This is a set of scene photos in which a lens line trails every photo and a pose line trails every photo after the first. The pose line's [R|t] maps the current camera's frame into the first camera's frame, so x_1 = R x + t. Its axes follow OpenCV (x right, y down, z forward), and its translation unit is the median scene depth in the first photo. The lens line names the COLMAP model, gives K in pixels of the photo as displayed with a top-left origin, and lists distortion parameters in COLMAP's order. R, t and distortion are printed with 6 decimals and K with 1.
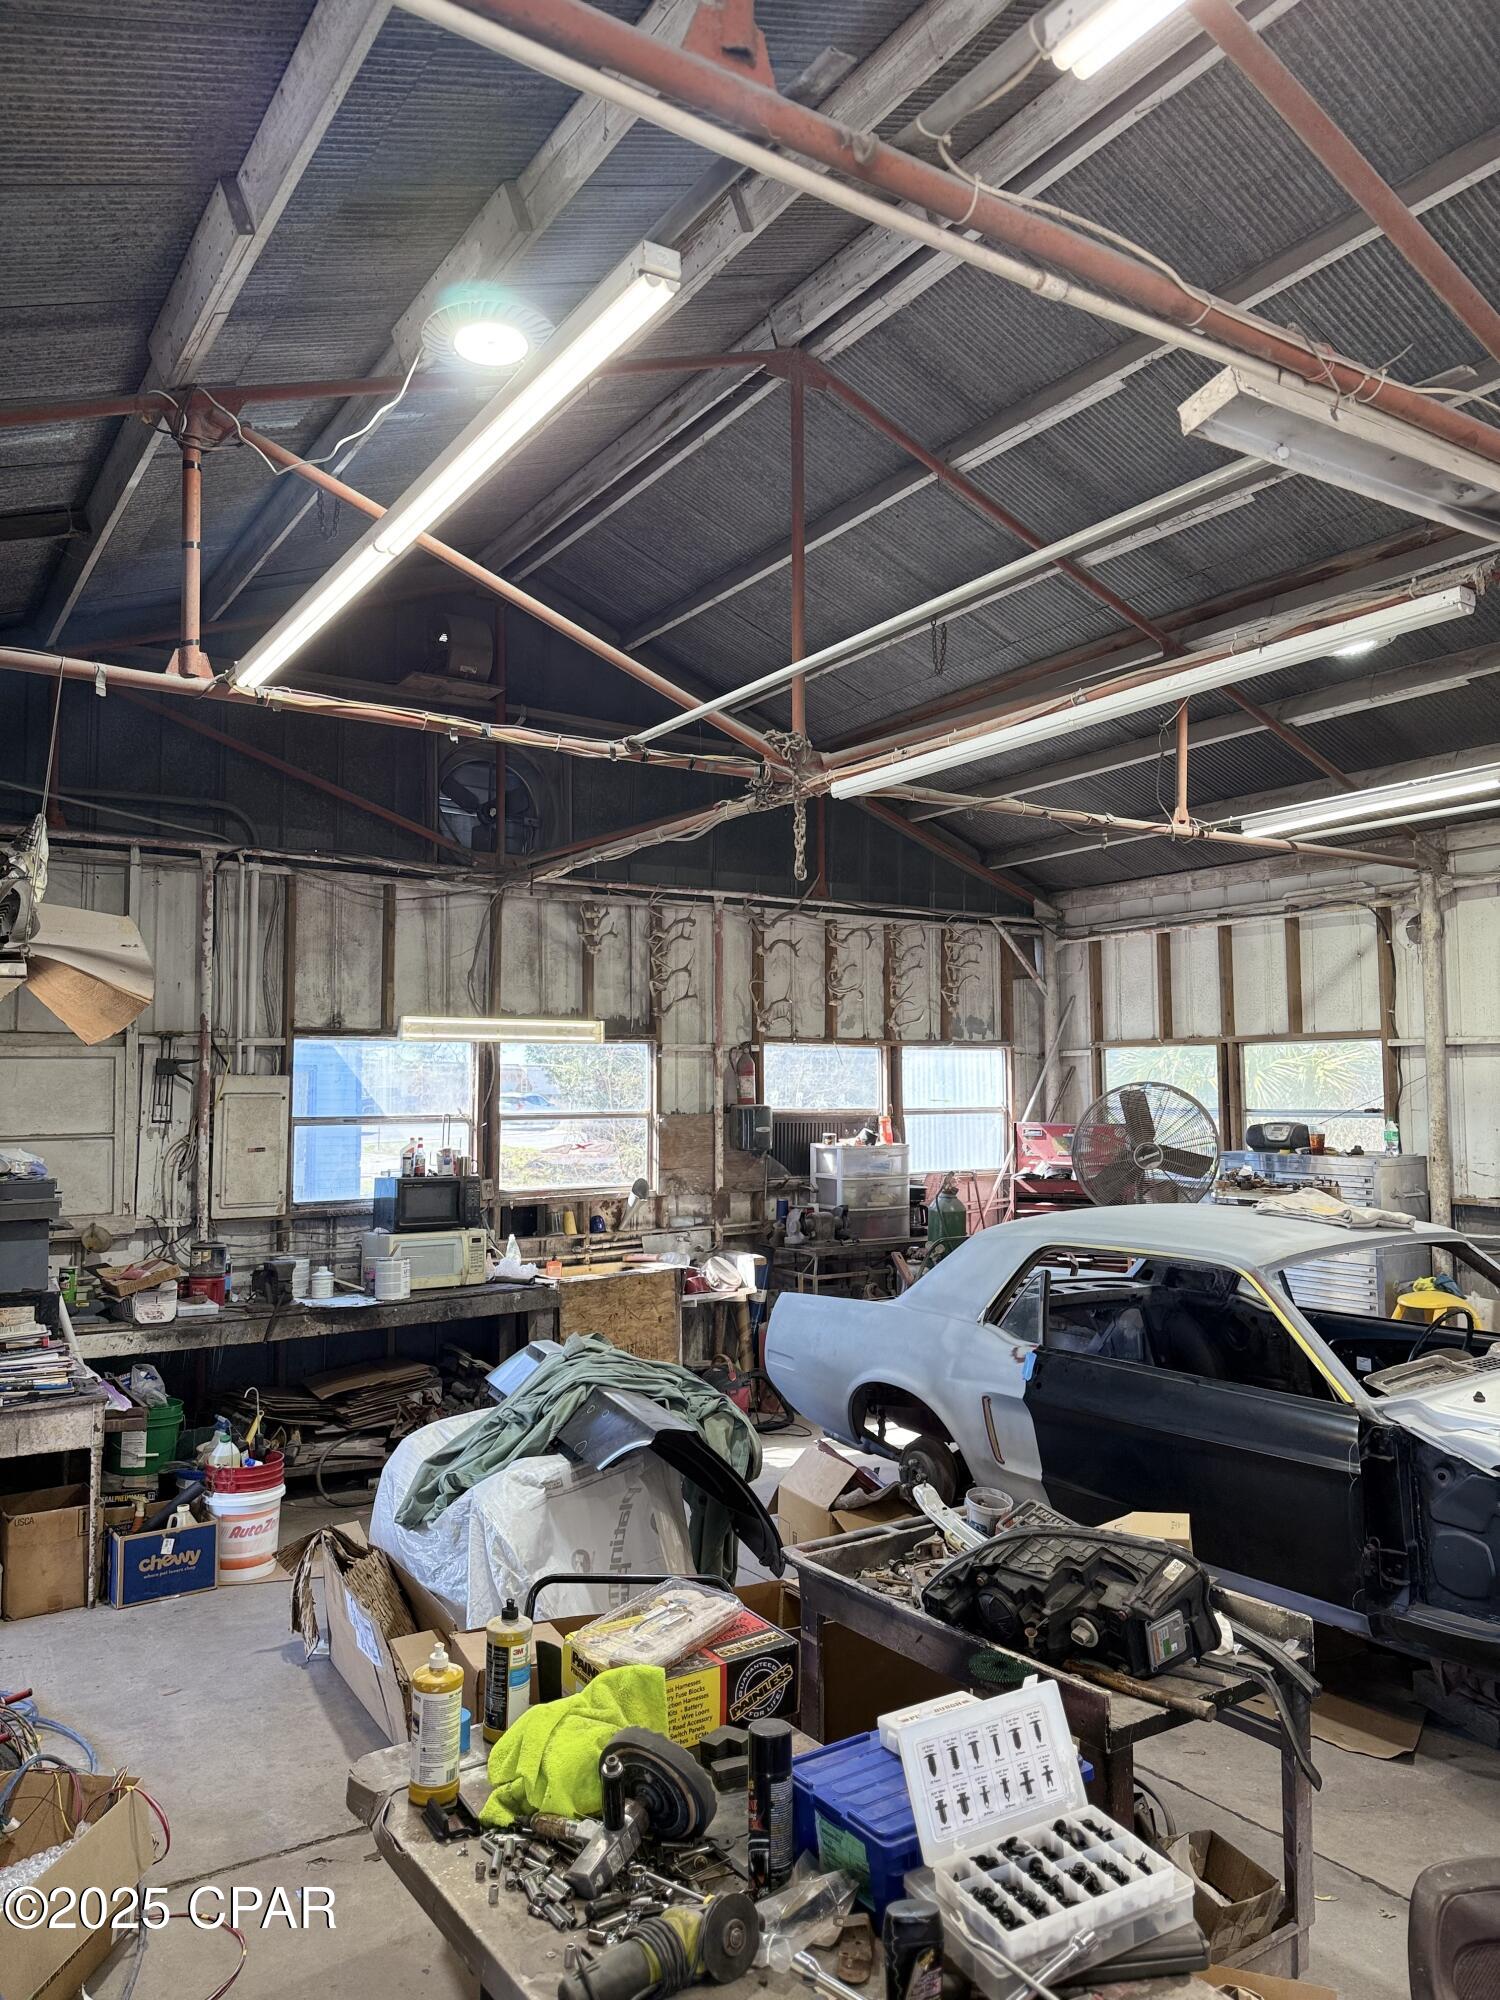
lens RADIAL K [[1395.3, 0, 752.1], [0, 1395.3, 1021.9], [0, 0, 1]] dist [0.066213, -0.088278]
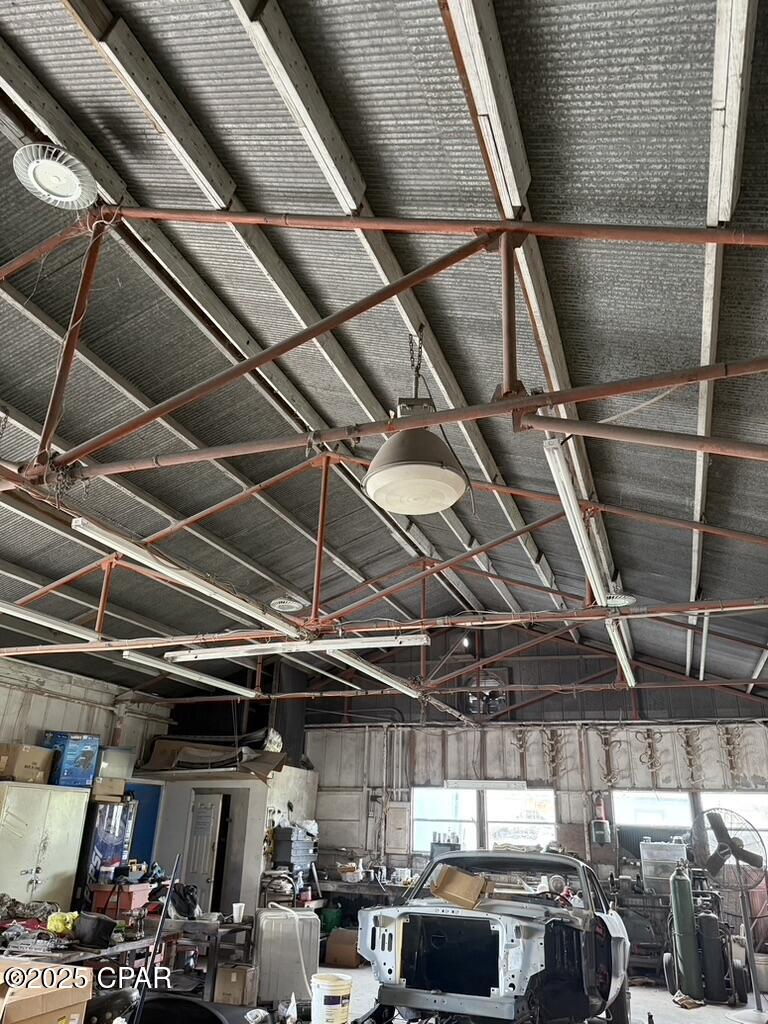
lens RADIAL K [[714.4, 0, 387.8], [0, 714.4, 522.6], [0, 0, 1]] dist [0.066213, -0.088278]
pose [[0.586132, -0.286957, -0.757697, 0.804281], [0.010371, 0.937760, -0.347129, 0.011016], [0.810149, 0.195606, 0.552627, 0.006253]]
